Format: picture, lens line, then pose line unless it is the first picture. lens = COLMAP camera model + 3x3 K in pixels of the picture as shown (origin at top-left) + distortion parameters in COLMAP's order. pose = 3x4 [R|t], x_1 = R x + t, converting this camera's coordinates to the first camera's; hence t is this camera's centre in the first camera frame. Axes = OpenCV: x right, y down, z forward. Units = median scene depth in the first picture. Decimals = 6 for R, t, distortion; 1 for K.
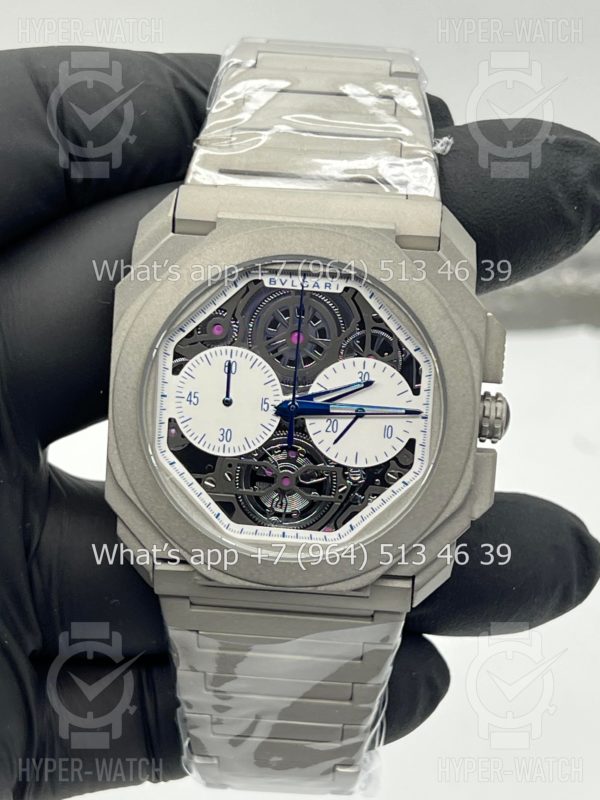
lens RADIAL K [[1889.3, 0, 300.0], [0, 1889.3, 400.0], [0, 0, 1]] dist [0.263973, -0.269718]
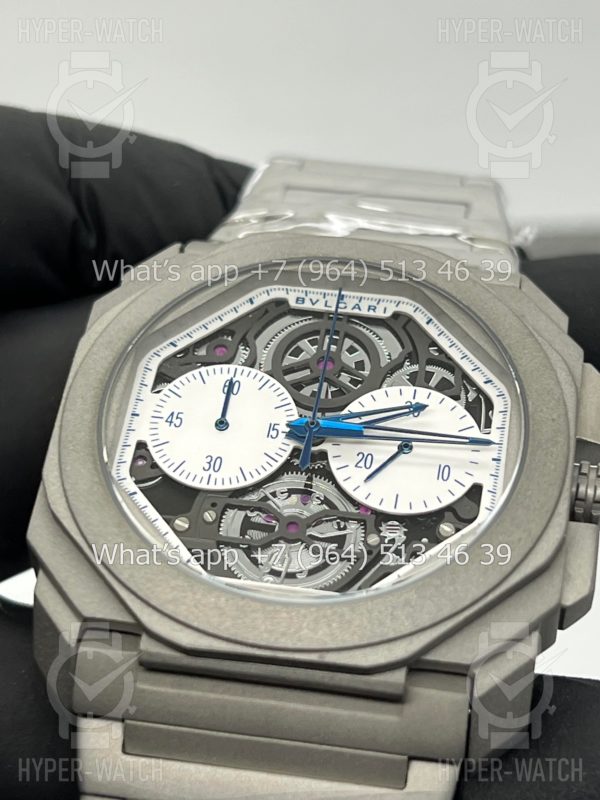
lens RADIAL K [[1889.3, 0, 300.0], [0, 1889.3, 400.0], [0, 0, 1]] dist [0.263973, -0.269718]
pose [[0.995610, 0.080744, -0.047343, 0.024563], [-0.091442, 0.731092, -0.676123, 0.478021], [-0.019981, 0.677484, 0.735266, 0.463609]]
